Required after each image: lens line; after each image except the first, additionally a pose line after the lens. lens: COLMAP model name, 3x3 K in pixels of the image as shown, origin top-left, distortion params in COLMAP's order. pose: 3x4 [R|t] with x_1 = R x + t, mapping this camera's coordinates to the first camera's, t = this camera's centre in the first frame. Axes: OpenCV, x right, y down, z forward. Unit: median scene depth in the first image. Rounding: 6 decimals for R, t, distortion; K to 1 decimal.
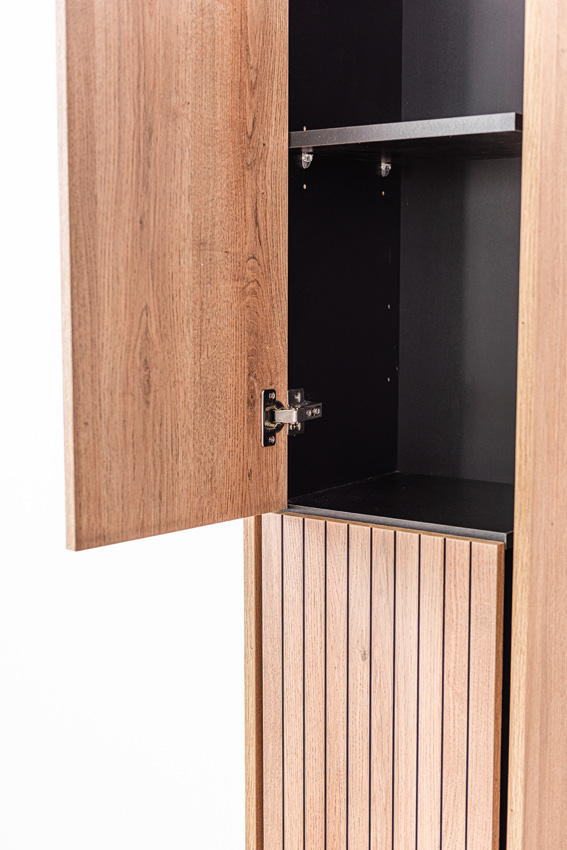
lens RADIAL K [[1150.8, 0, 276.1], [0, 1150.8, 428.1], [0, 0, 1]] dist [-0.001929, 0.000000]
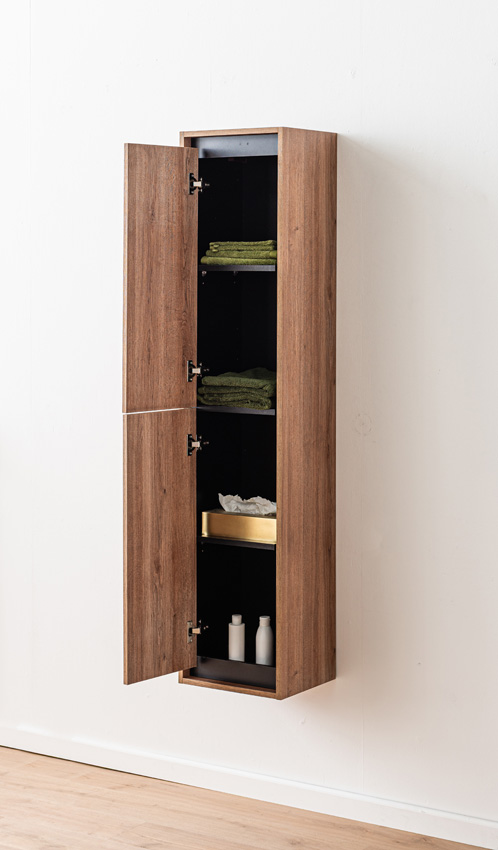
lens RADIAL K [[4367.6, 0, 246.9], [0, 4367.6, 424.9], [0, 0, 1]] dist [-0.959198, 0.000000]
pose [[0.998569, 0.001759, 0.053456, -0.444203], [0.001797, 0.997792, -0.066393, 0.842251], [-0.053455, 0.066394, 0.996361, -9.706893]]
